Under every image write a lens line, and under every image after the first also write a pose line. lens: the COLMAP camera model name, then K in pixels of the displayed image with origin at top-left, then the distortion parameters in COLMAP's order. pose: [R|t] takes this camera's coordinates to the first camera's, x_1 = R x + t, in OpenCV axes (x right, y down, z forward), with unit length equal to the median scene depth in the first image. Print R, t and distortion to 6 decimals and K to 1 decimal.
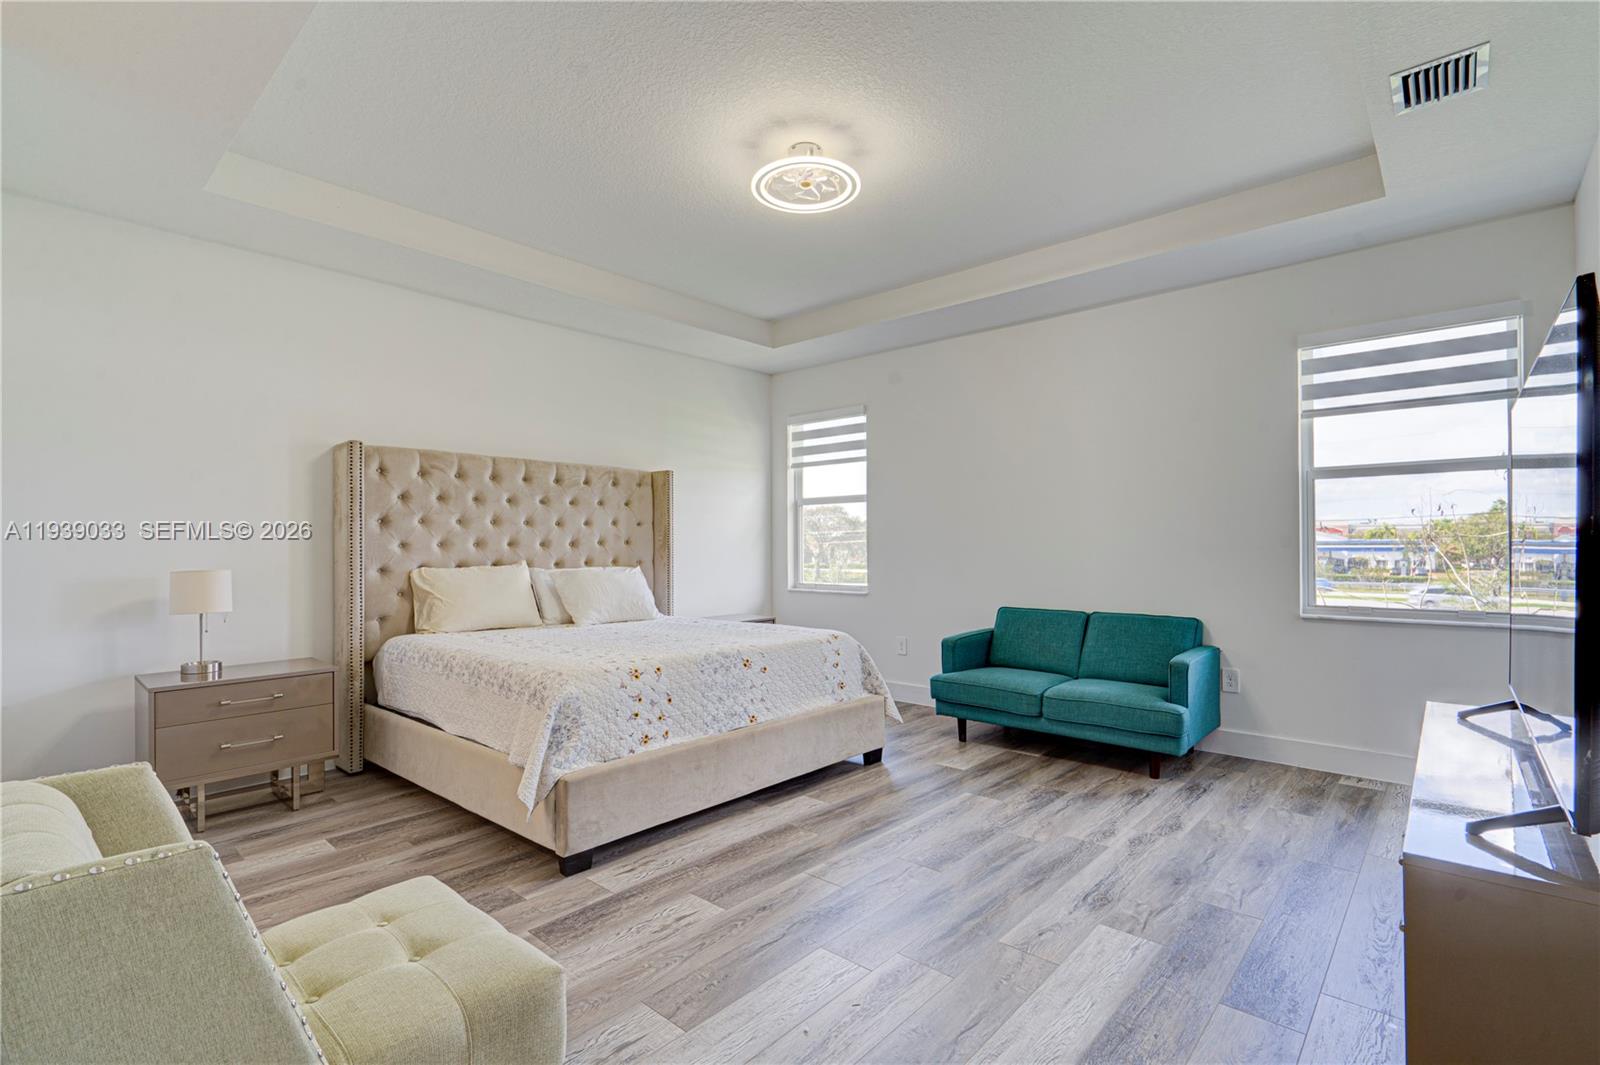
lens RADIAL K [[752.7, 0, 809.8], [0, 752.7, 536.1], [0, 0, 1]] dist [-0.003988, 0.000651]
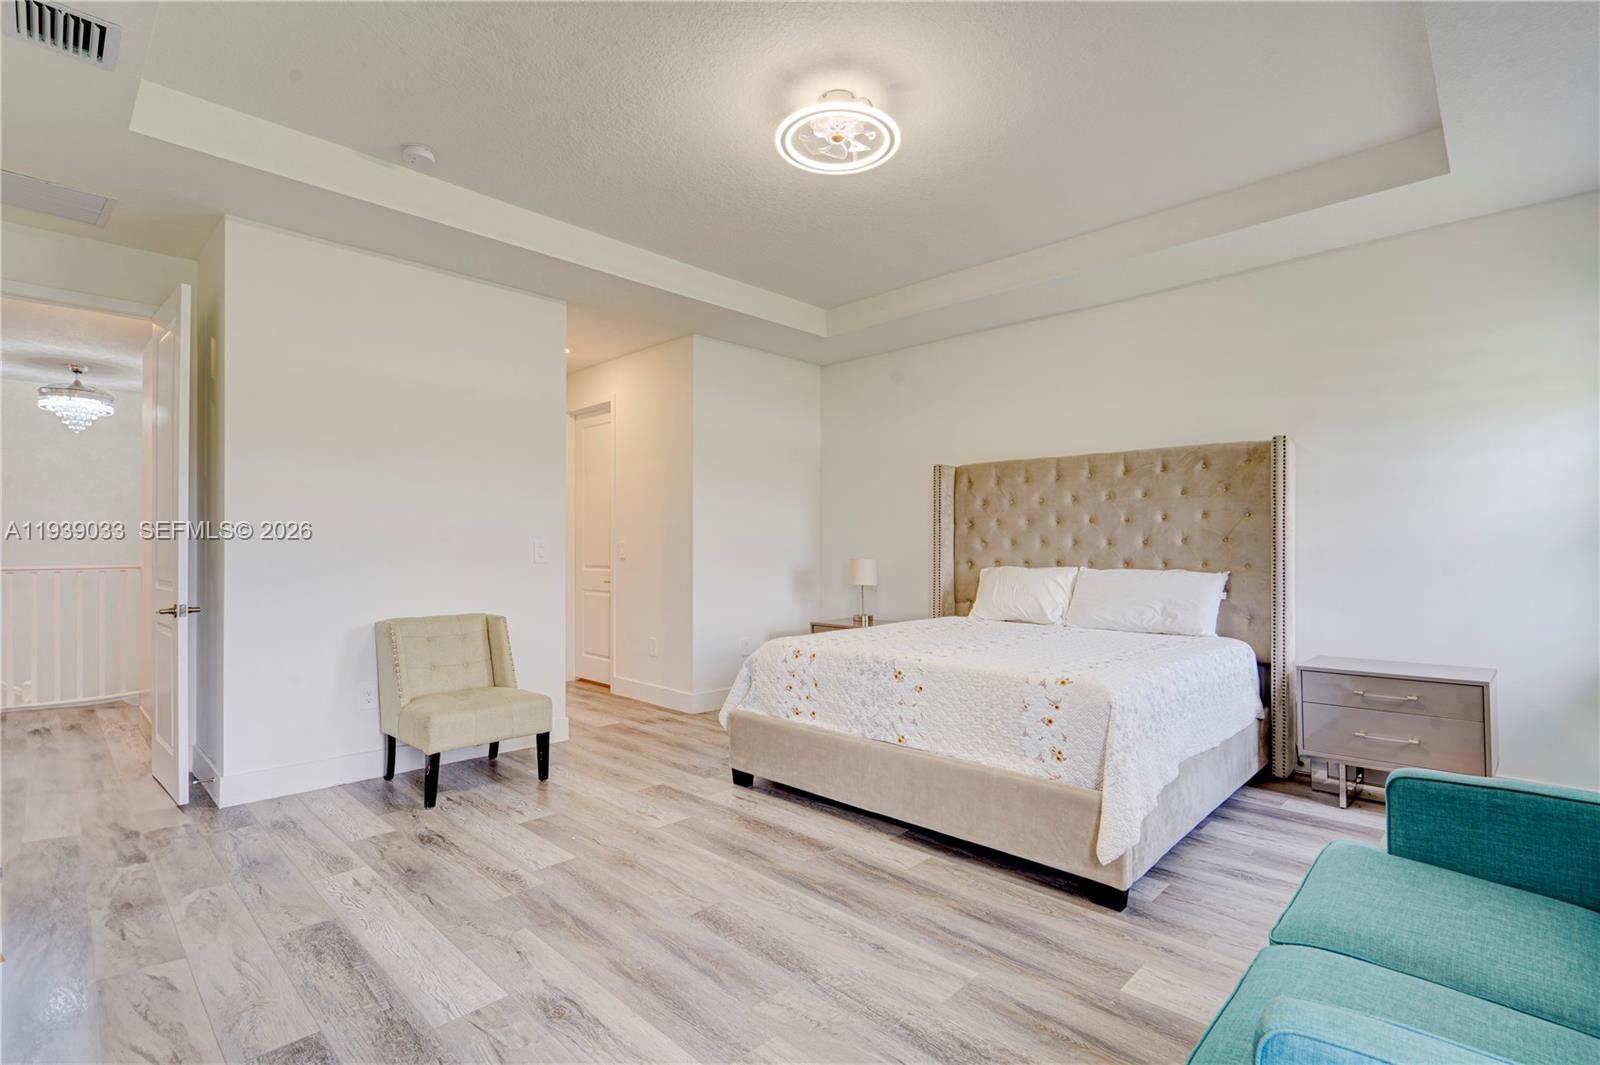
lens RADIAL K [[752.7, 0, 809.8], [0, 752.7, 536.1], [0, 0, 1]] dist [-0.003988, 0.000651]
pose [[-0.047236, -0.008654, -0.998846, 0.860401], [0.015734, 0.999832, -0.009407, 0.009338], [0.998760, -0.016160, -0.047092, 0.979550]]
